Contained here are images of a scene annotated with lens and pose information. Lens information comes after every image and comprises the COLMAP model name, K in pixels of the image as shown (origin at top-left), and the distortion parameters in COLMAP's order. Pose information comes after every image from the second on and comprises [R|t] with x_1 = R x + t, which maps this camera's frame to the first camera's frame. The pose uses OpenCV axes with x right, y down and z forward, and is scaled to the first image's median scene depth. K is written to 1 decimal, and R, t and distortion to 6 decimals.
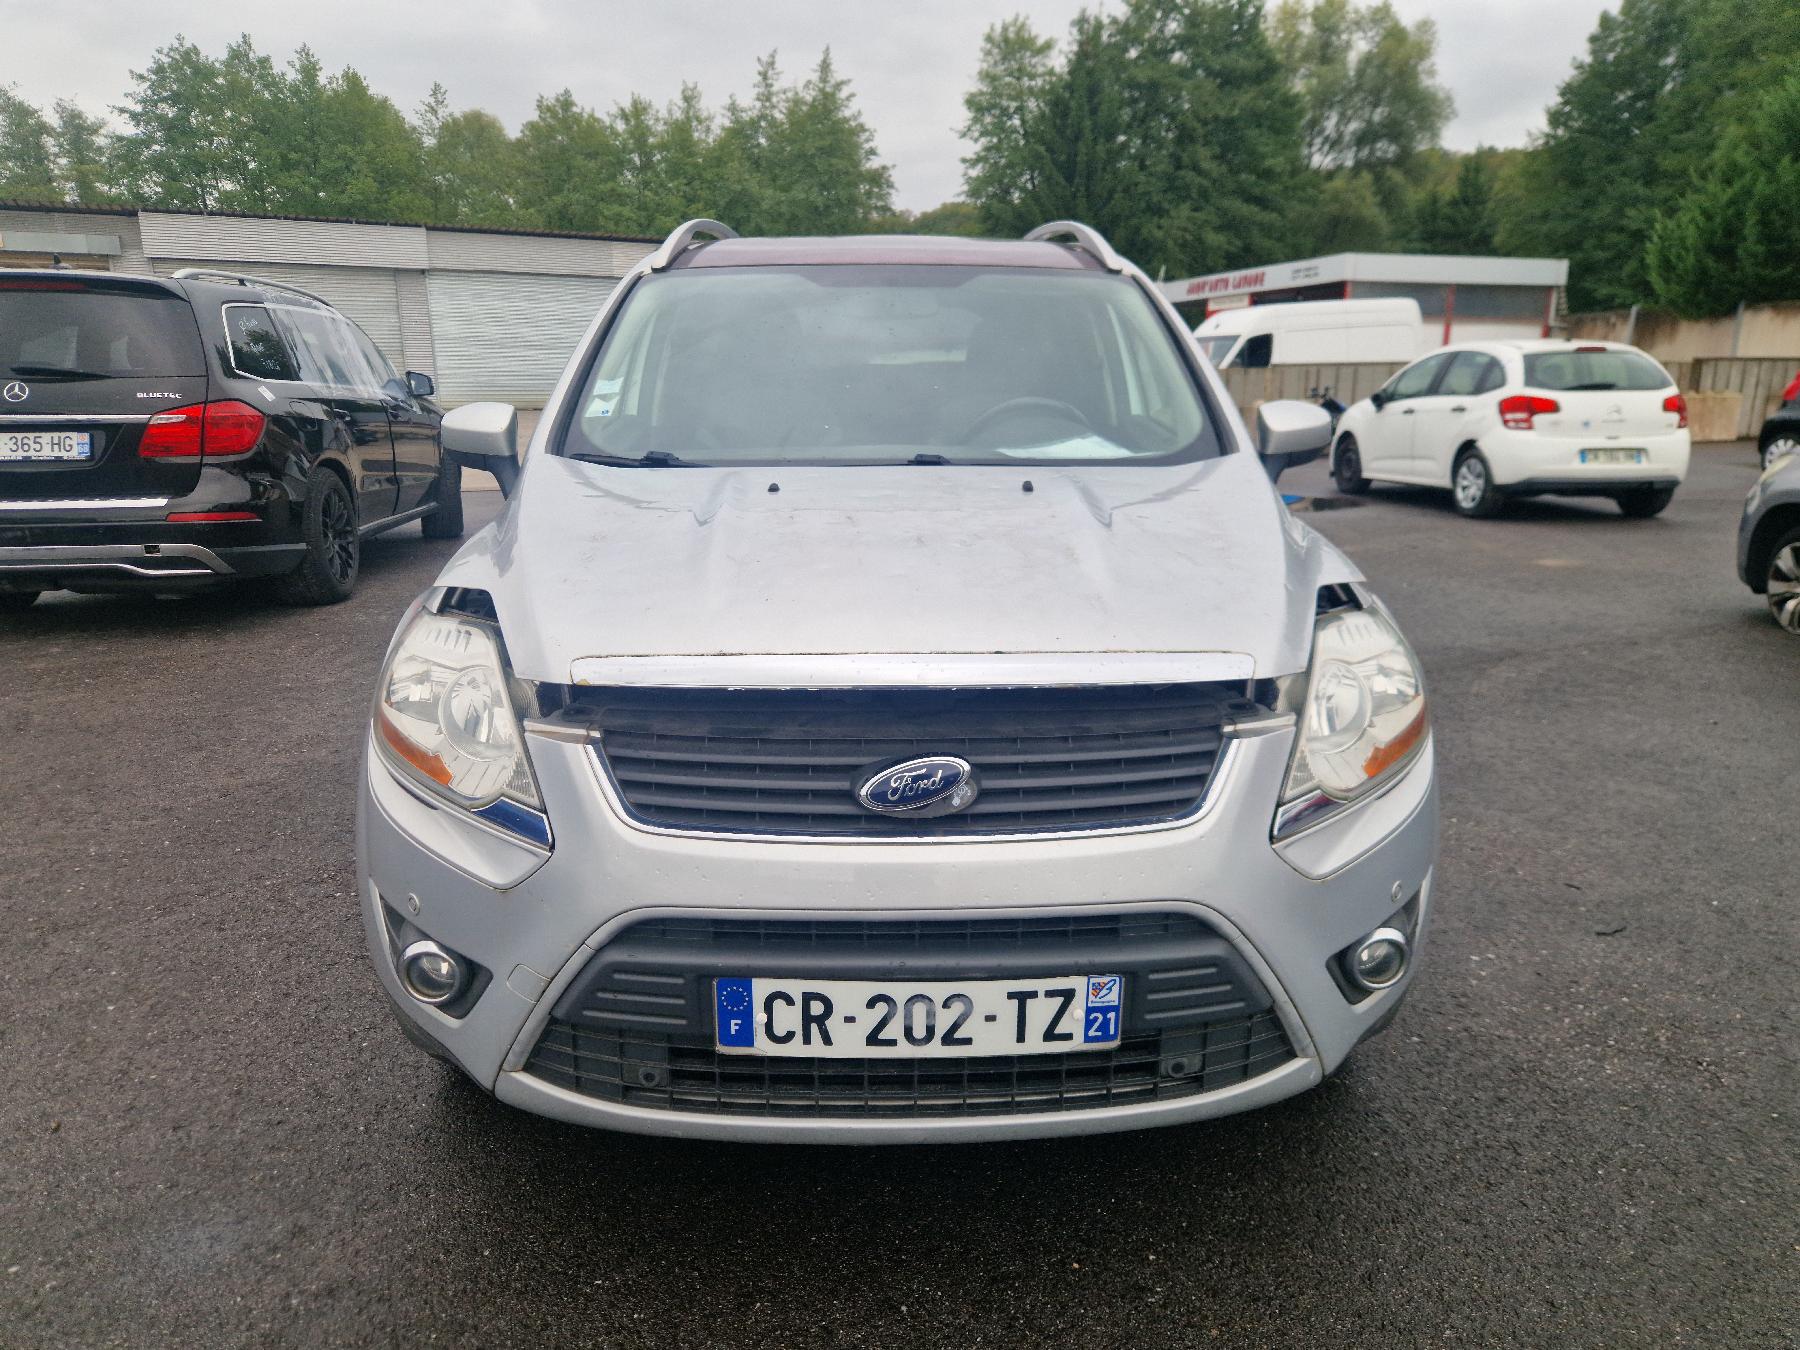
lens RADIAL K [[1231.5, 0, 900.0], [0, 1231.5, 675.0], [0, 0, 1]] dist [0.061219, -0.046747]
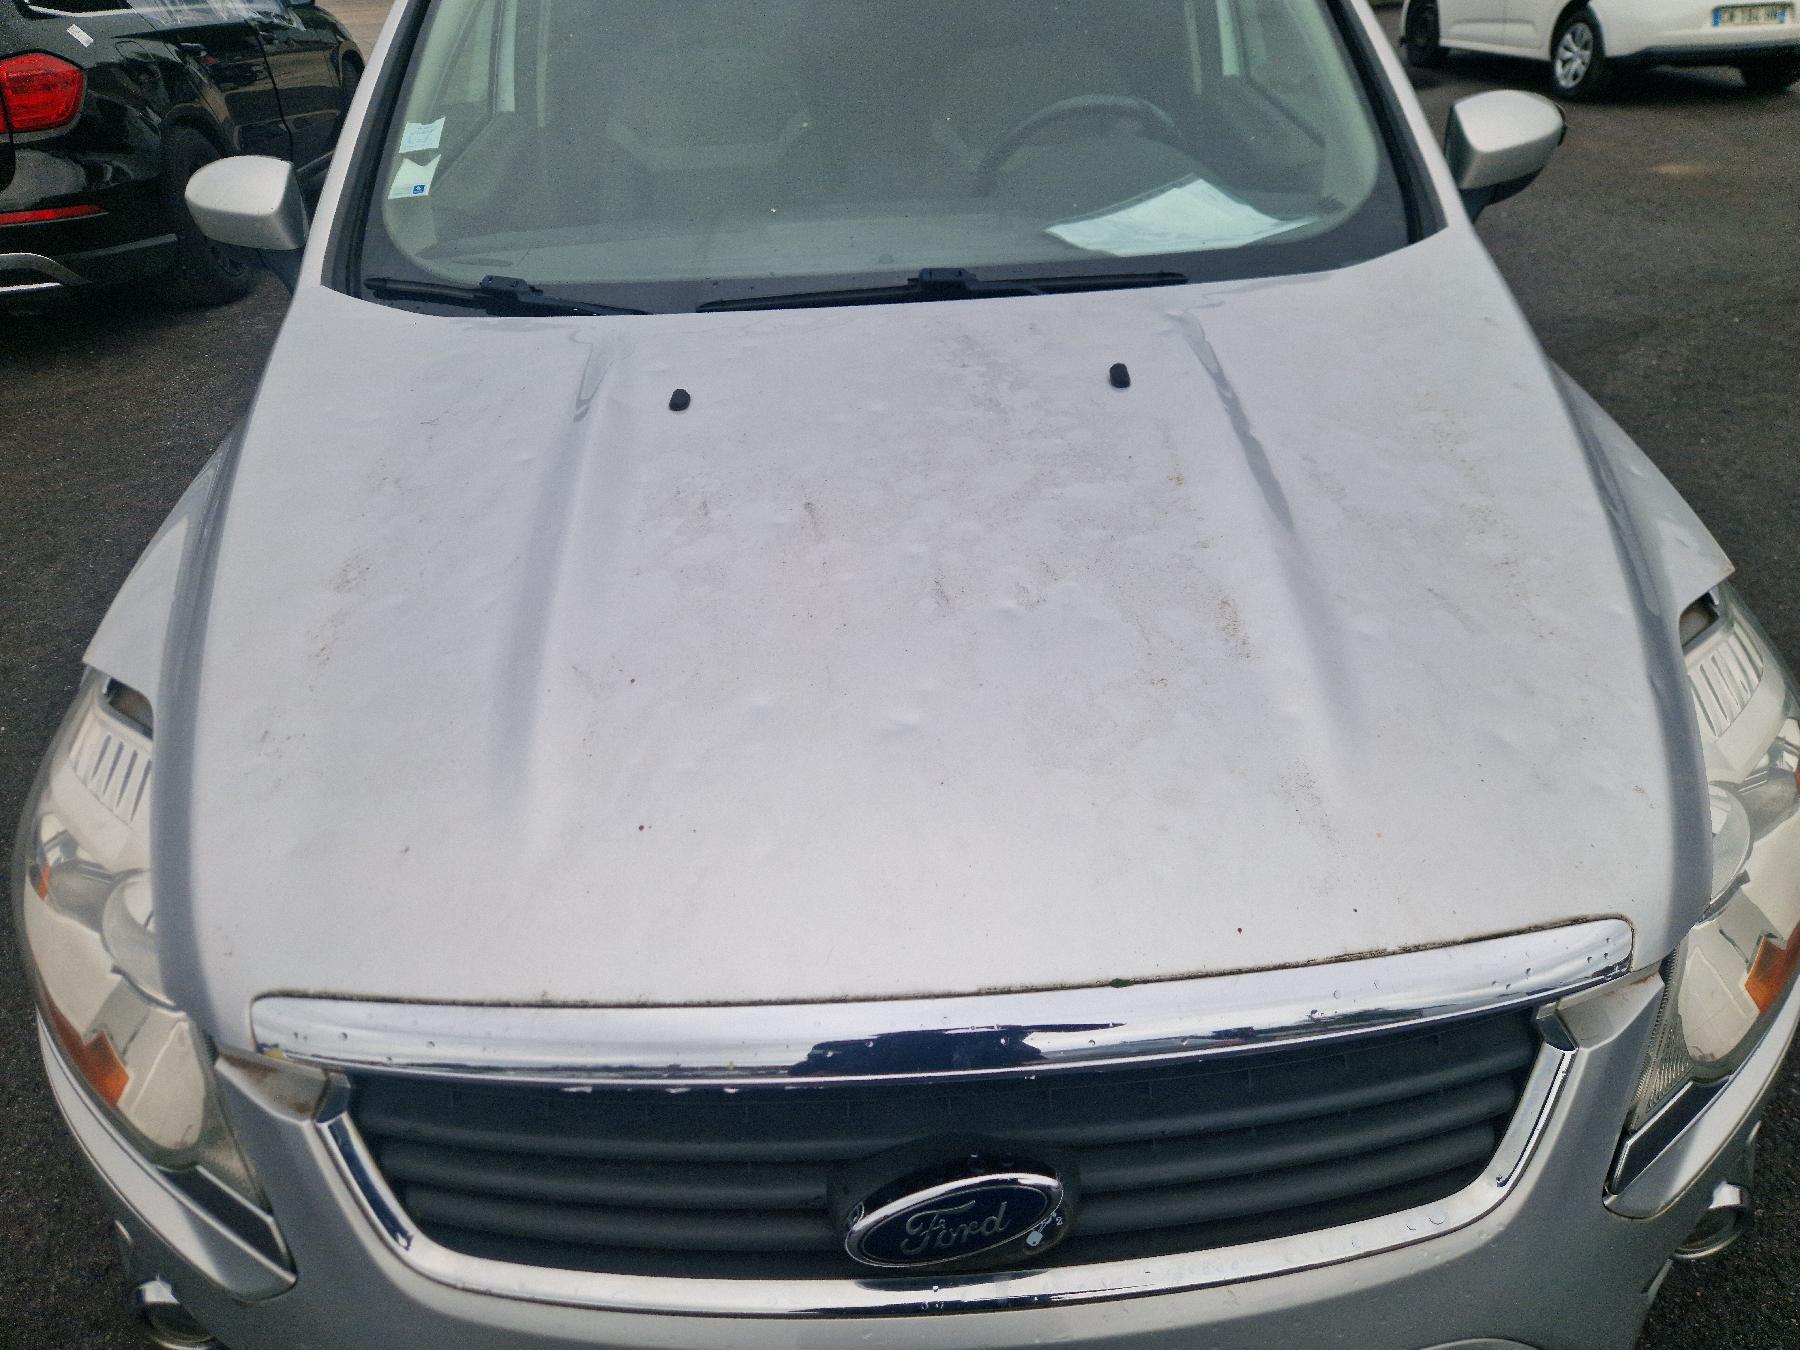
lens RADIAL K [[1231.5, 0, 900.0], [0, 1231.5, 675.0], [0, 0, 1]] dist [0.061219, -0.046747]
pose [[0.999162, -0.038477, -0.013932, 0.001223], [0.040894, 0.951456, 0.305057, -0.068020], [0.001518, -0.305371, 0.952232, 0.138316]]
